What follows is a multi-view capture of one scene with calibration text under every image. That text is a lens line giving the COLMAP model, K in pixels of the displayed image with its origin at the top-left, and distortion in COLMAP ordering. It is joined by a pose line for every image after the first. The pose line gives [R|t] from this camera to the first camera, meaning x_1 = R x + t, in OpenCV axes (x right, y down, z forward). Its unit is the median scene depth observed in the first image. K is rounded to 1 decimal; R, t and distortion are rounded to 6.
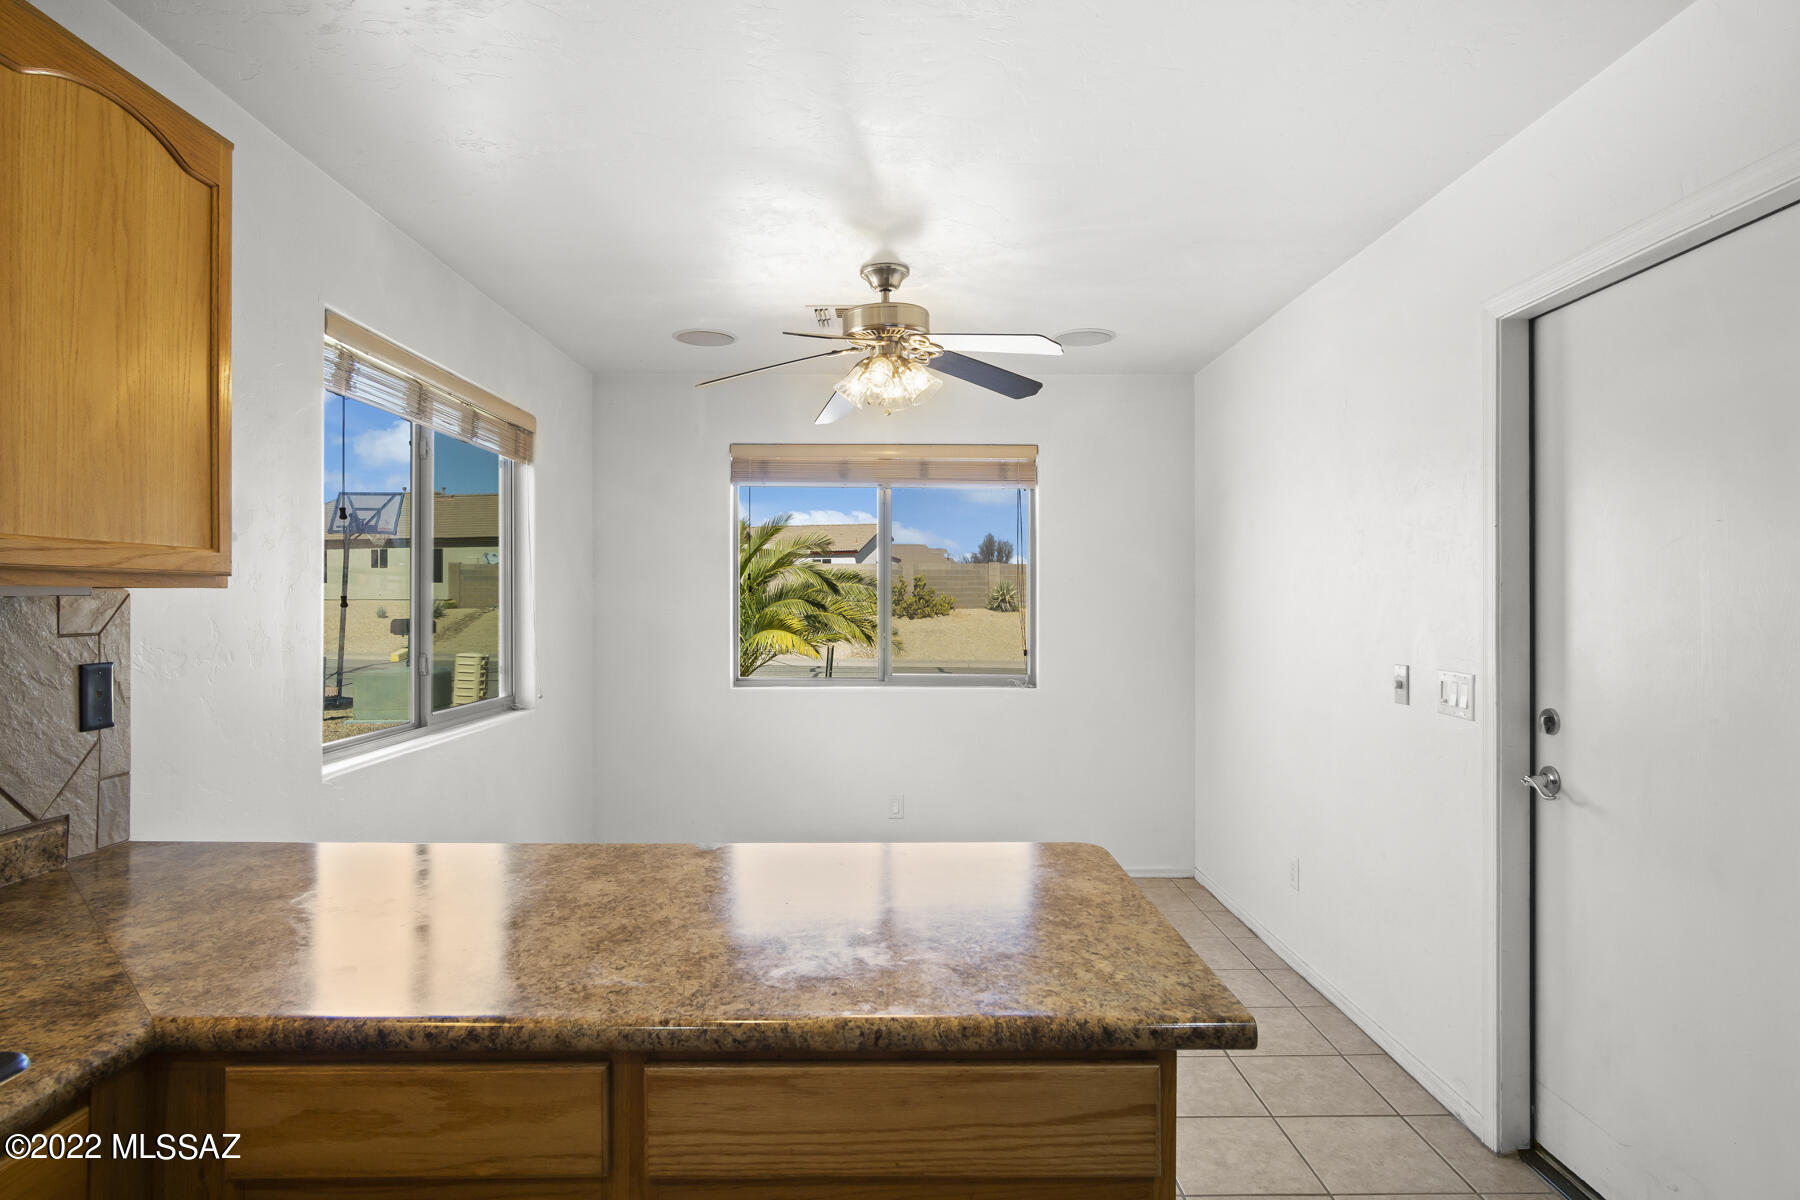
lens RADIAL K [[979.8, 0, 897.2], [0, 979.8, 603.8], [0, 0, 1]] dist [-0.014461, 0.011858]
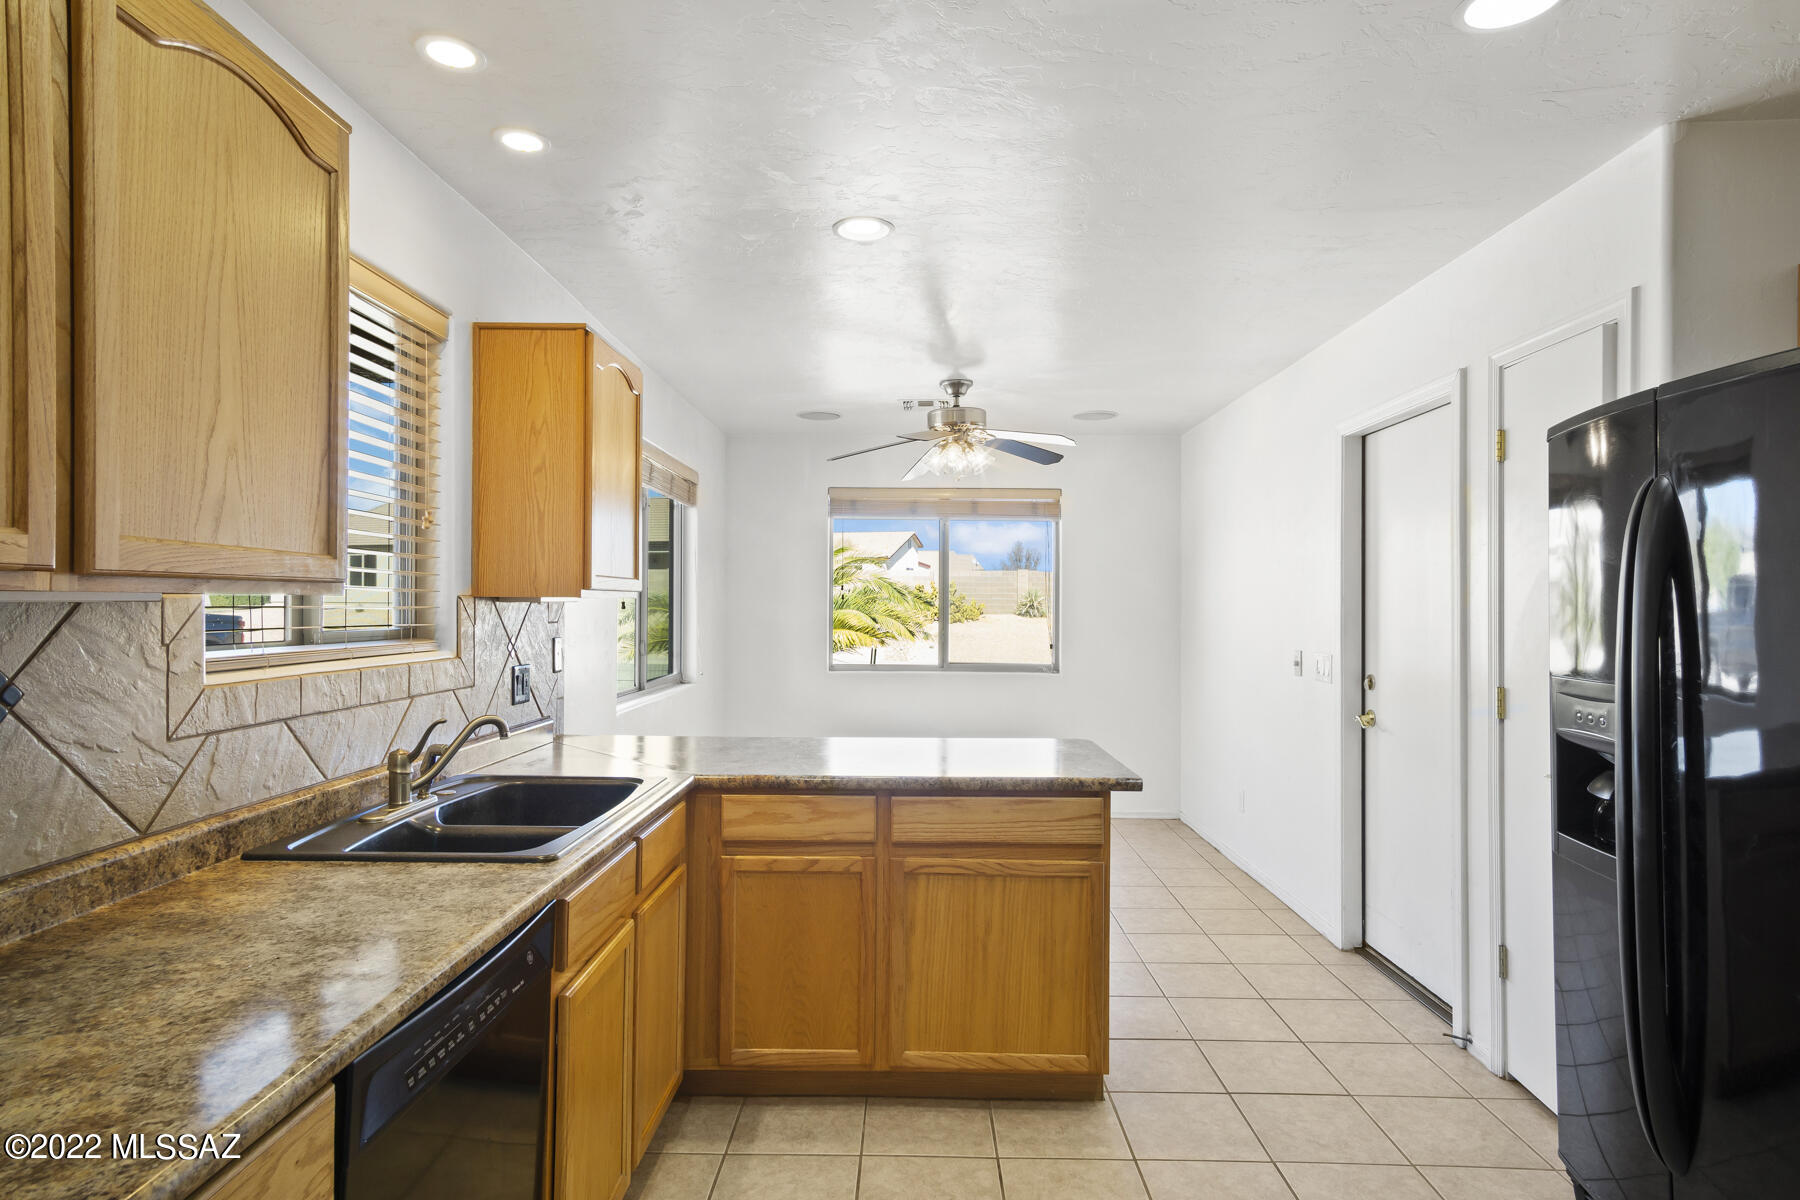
lens RADIAL K [[990.4, 0, 891.3], [0, 990.4, 598.1], [0, 0, 1]] dist [0.000205, -0.000260]
pose [[0.999460, 0.005235, -0.032445, -0.061857], [-0.005596, 0.999923, -0.011032, 0.001054], [0.032385, 0.011207, 0.999413, -0.507023]]
